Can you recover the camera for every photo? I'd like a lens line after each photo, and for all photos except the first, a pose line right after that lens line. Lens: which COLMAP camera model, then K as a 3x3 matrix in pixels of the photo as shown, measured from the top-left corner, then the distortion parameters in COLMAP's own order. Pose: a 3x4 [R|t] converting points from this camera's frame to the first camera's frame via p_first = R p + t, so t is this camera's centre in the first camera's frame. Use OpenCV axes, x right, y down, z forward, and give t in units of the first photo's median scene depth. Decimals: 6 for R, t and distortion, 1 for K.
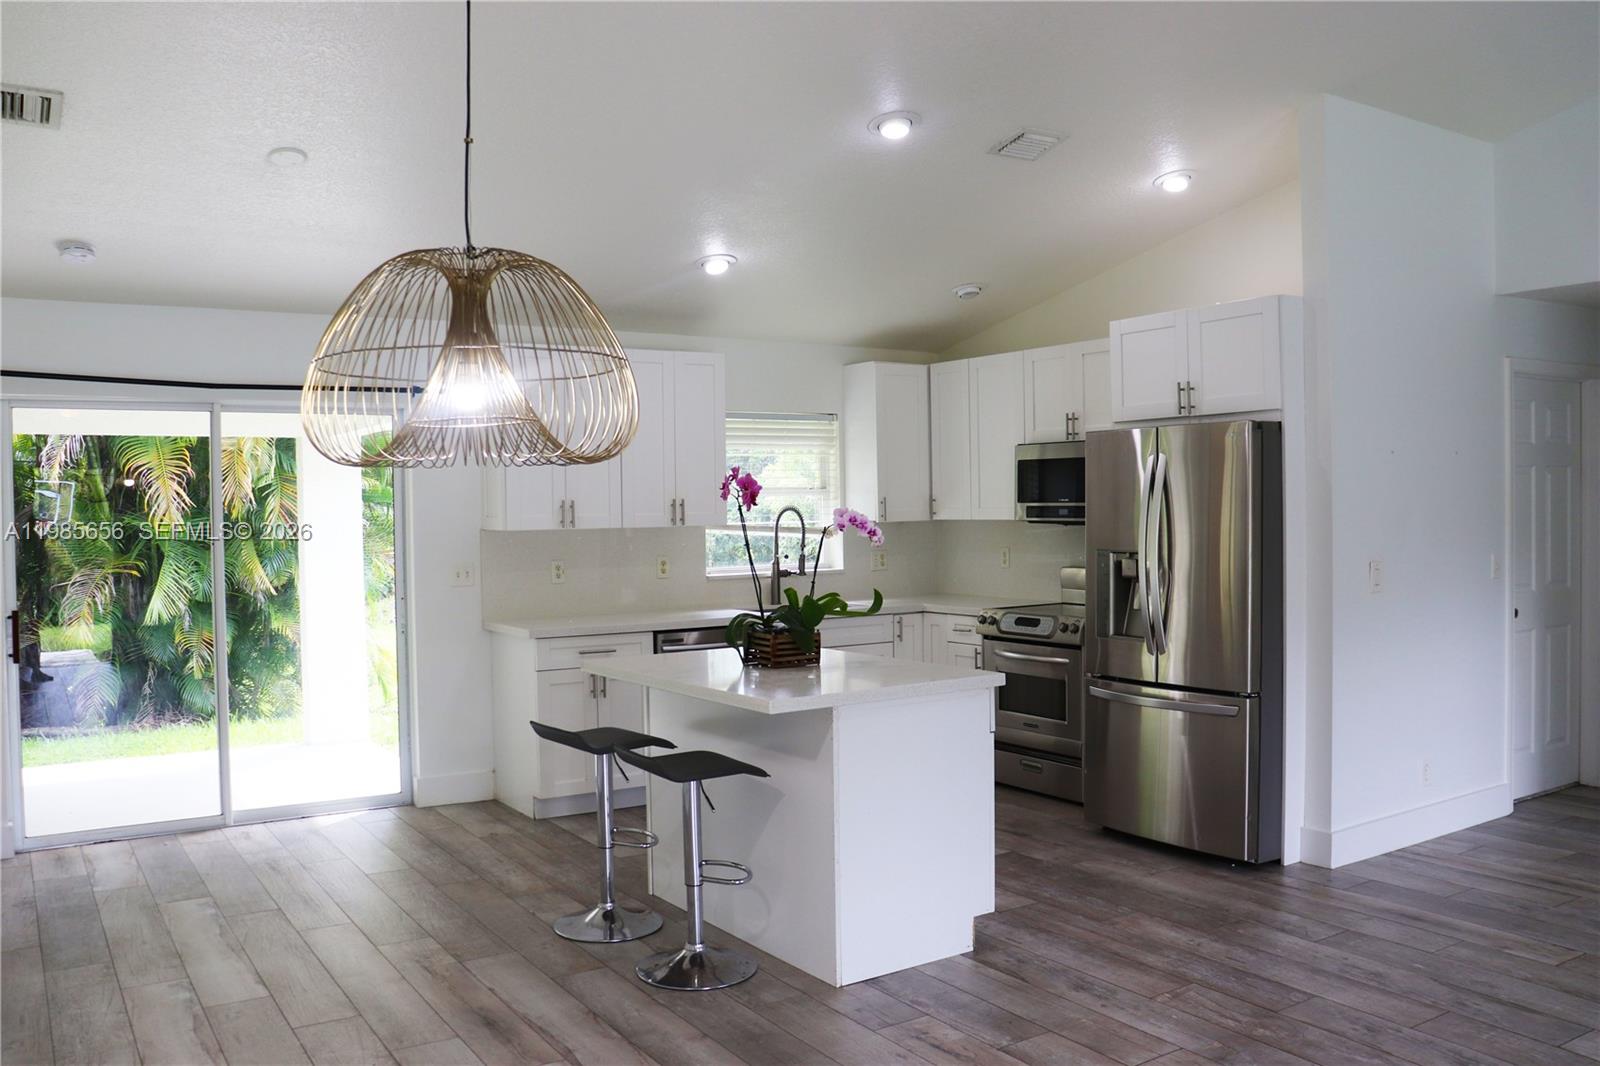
lens RADIAL K [[1316.3, 0, 800.3], [0, 1316.3, 537.8], [0, 0, 1]] dist [-0.180701, 0.168778]
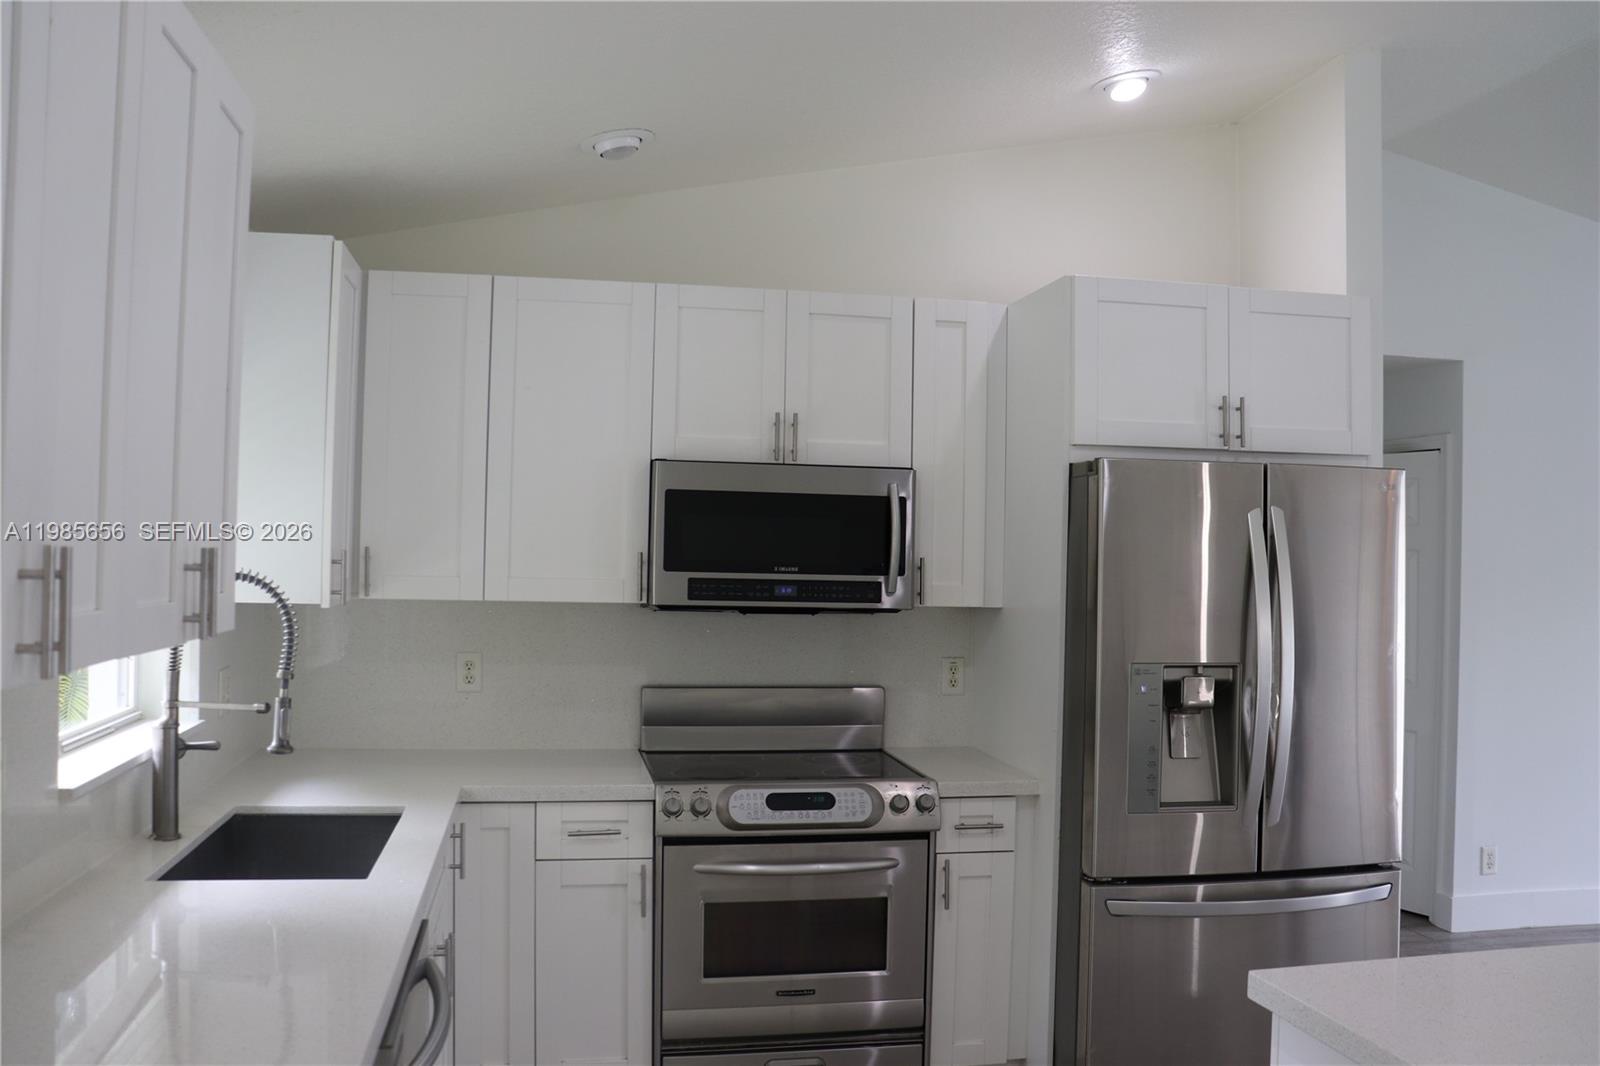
lens RADIAL K [[1316.3, 0, 800.3], [0, 1316.3, 537.8], [0, 0, 1]] dist [-0.180701, 0.168778]
pose [[0.371699, 0.034864, 0.927698, -0.314032], [-0.001533, 0.999316, -0.036941, -0.021830], [-0.928352, 0.012309, 0.371498, 0.794168]]
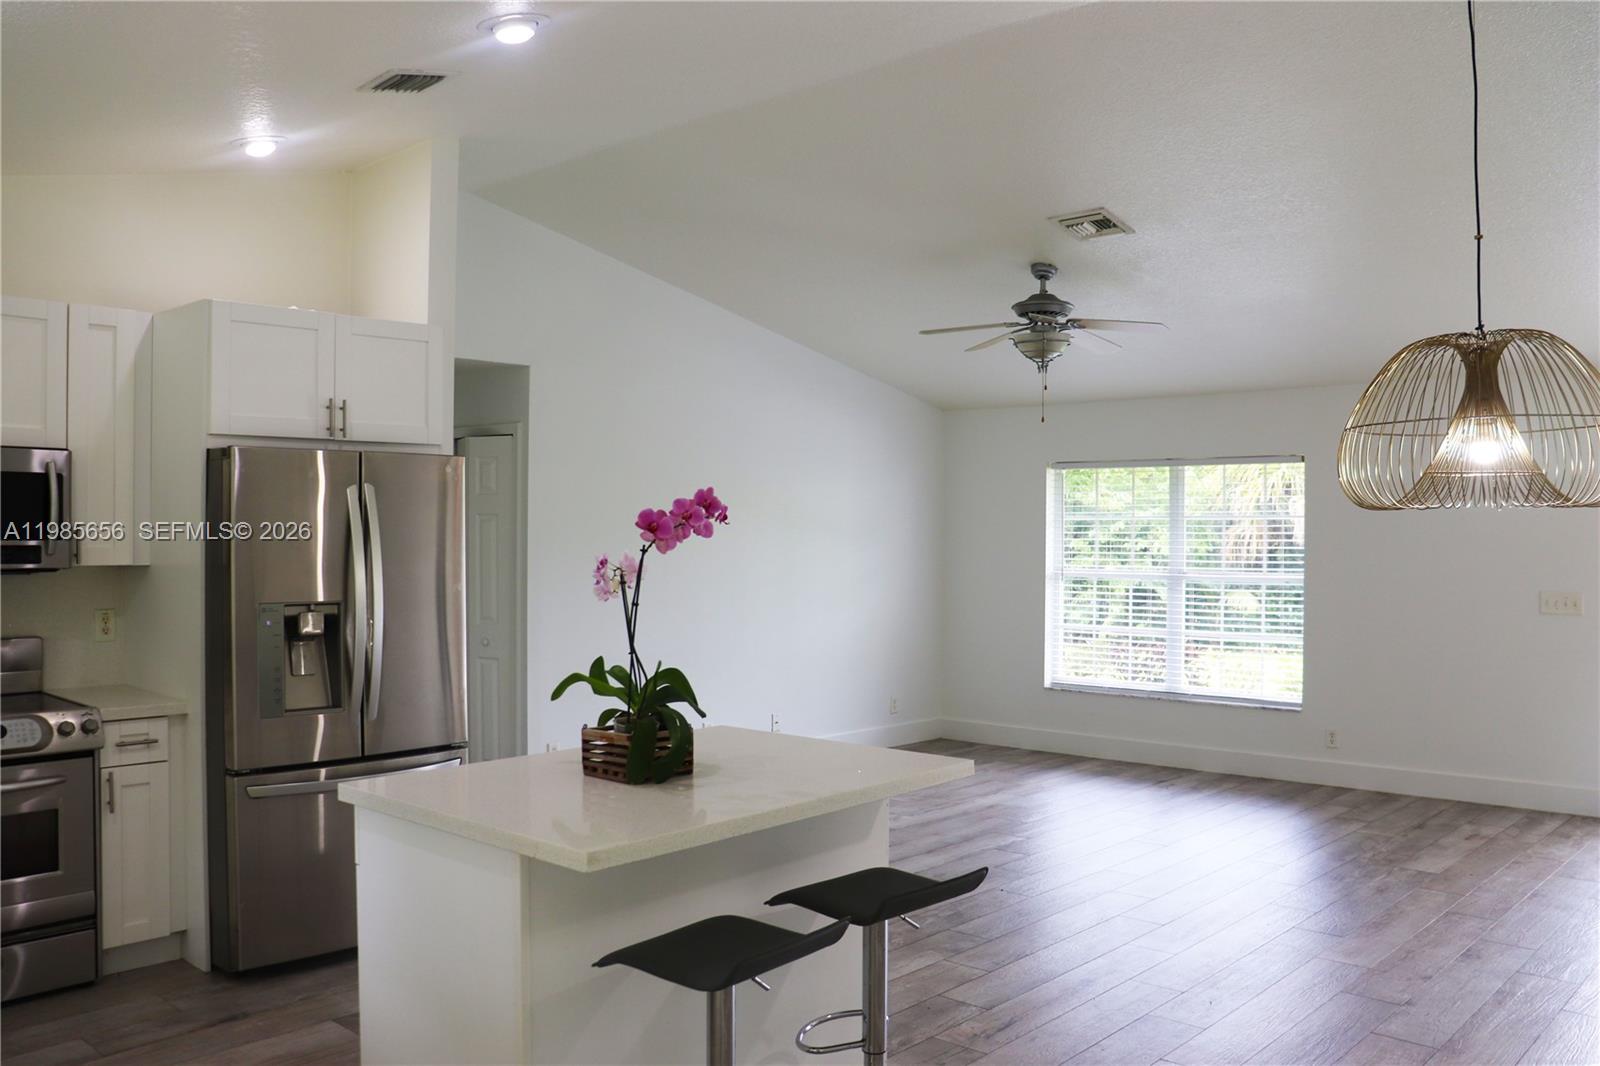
lens RADIAL K [[1316.3, 0, 800.3], [0, 1316.3, 537.8], [0, 0, 1]] dist [-0.180701, 0.168778]
pose [[-0.259559, 0.006870, 0.965703, -0.492588], [0.022109, 0.999755, -0.001170, -0.018626], [-0.965474, 0.021047, -0.259647, 0.766091]]
